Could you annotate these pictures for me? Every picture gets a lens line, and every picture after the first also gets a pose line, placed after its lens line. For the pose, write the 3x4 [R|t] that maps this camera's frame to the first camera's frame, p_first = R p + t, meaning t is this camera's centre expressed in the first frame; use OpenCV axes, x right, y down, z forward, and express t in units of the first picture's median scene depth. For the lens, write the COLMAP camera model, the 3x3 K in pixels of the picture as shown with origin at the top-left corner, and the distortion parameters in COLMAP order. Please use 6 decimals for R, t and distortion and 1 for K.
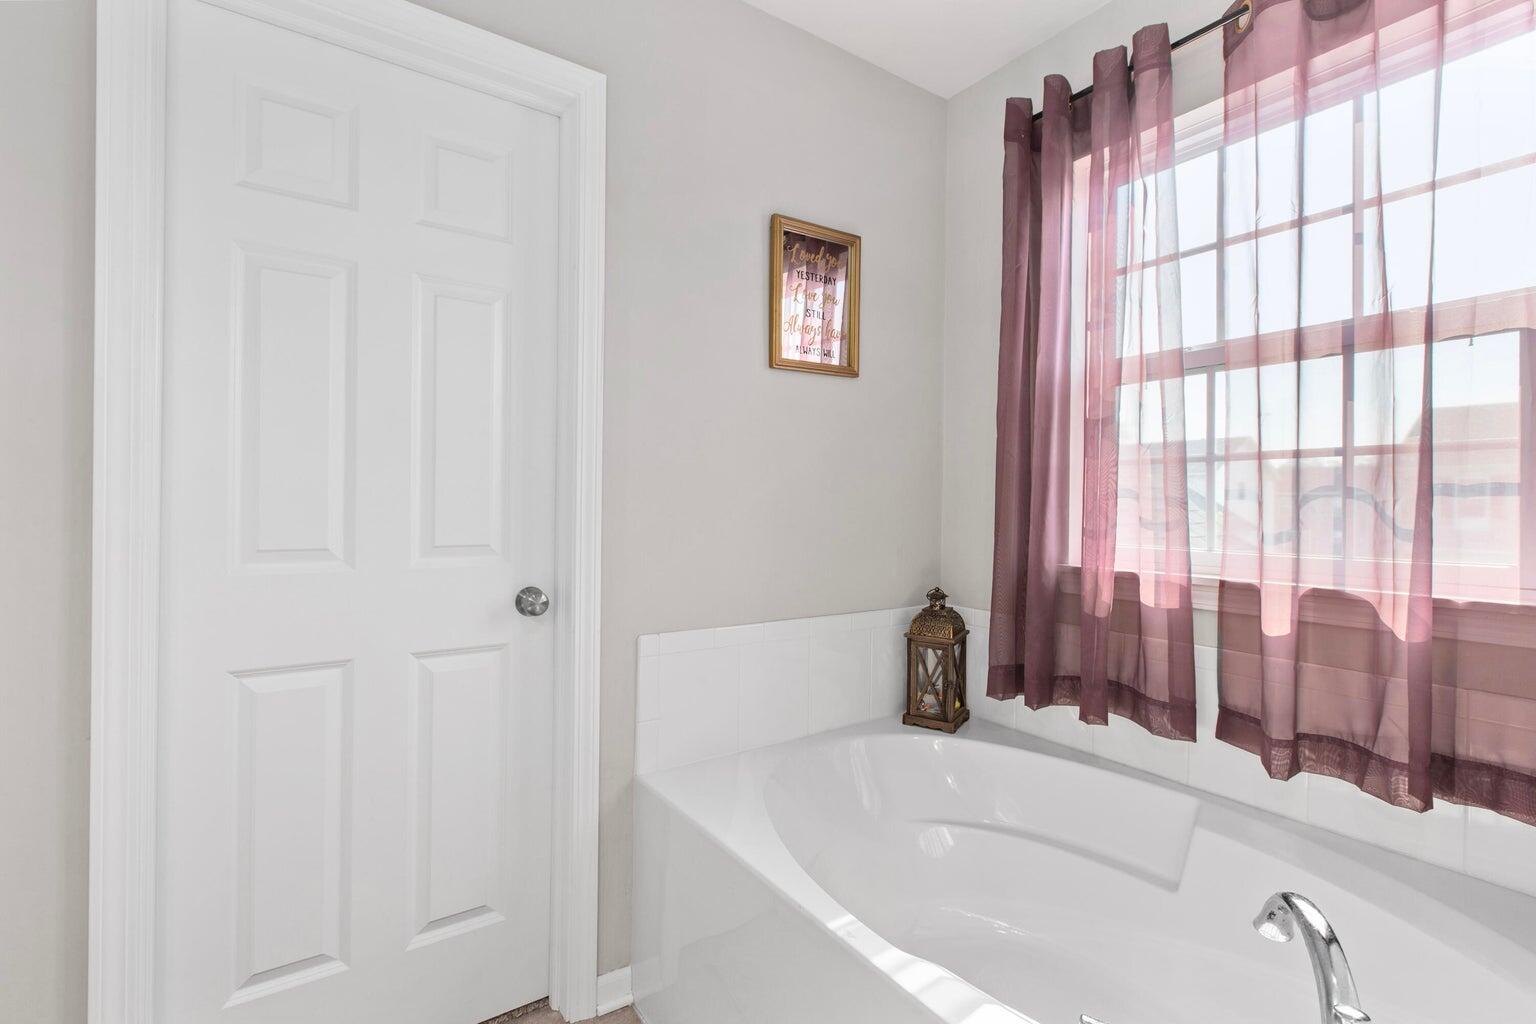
lens RADIAL K [[690.3, 0, 766.2], [0, 690.3, 502.0], [0, 0, 1]] dist [-0.000071, 0.000145]
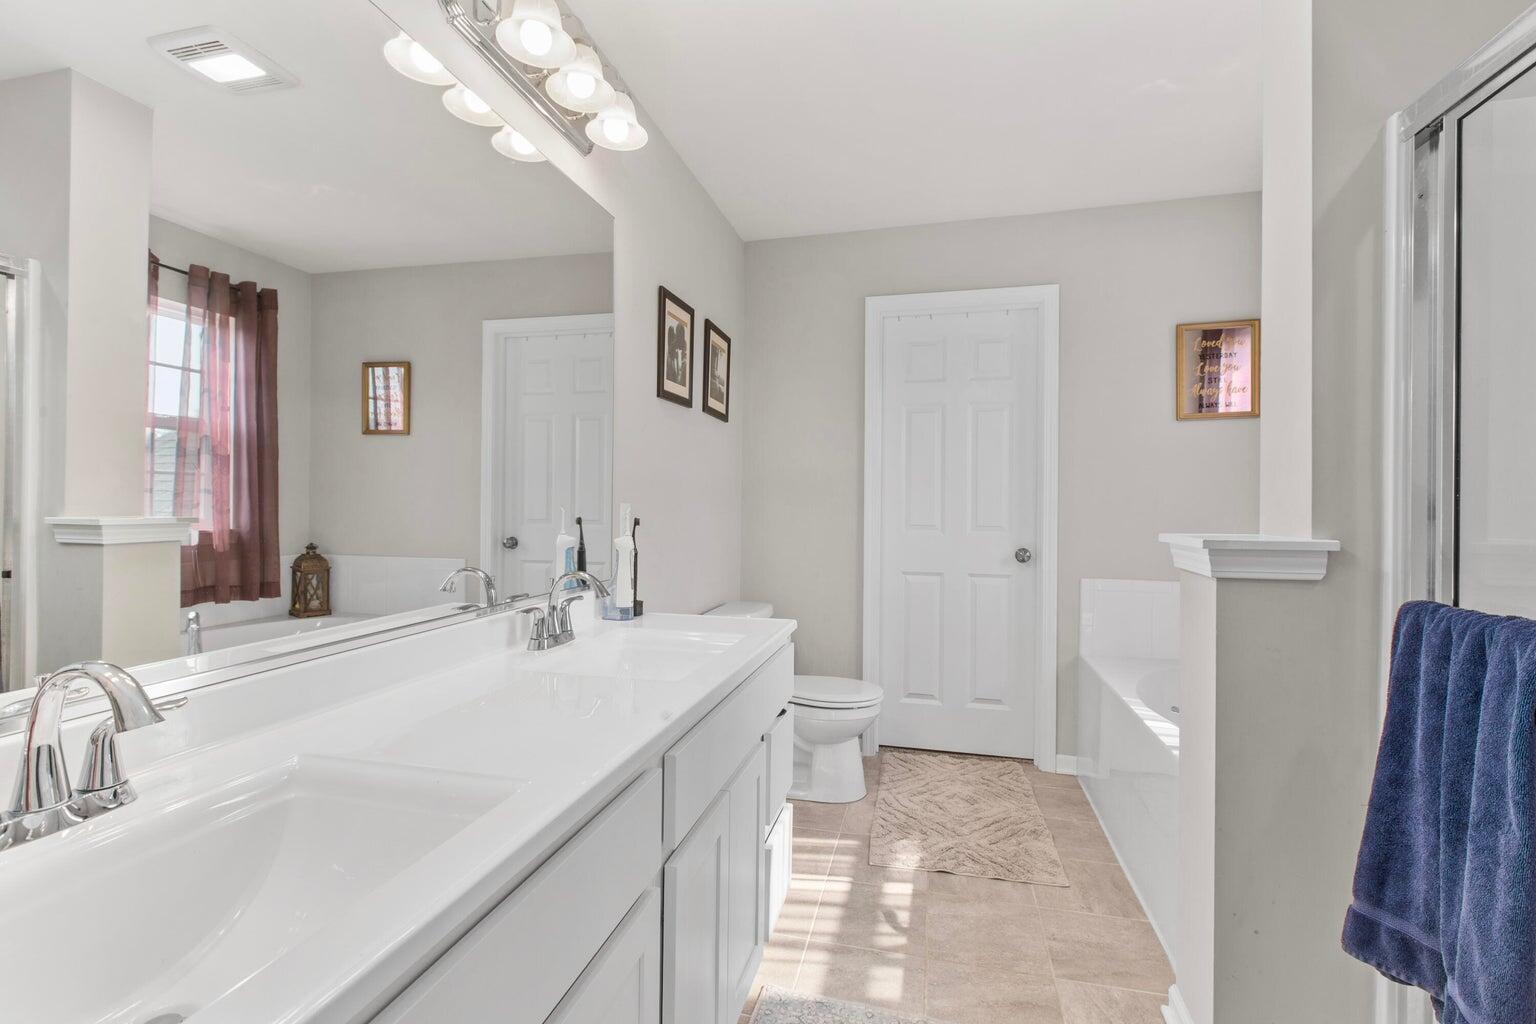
lens RADIAL K [[690.3, 0, 766.2], [0, 690.3, 502.0], [0, 0, 1]] dist [-0.000071, 0.000145]
pose [[0.667539, -0.005302, -0.744556, 0.655830], [-0.002252, 0.999956, -0.009140, 0.009145], [0.744571, 0.007778, 0.667498, -0.894113]]
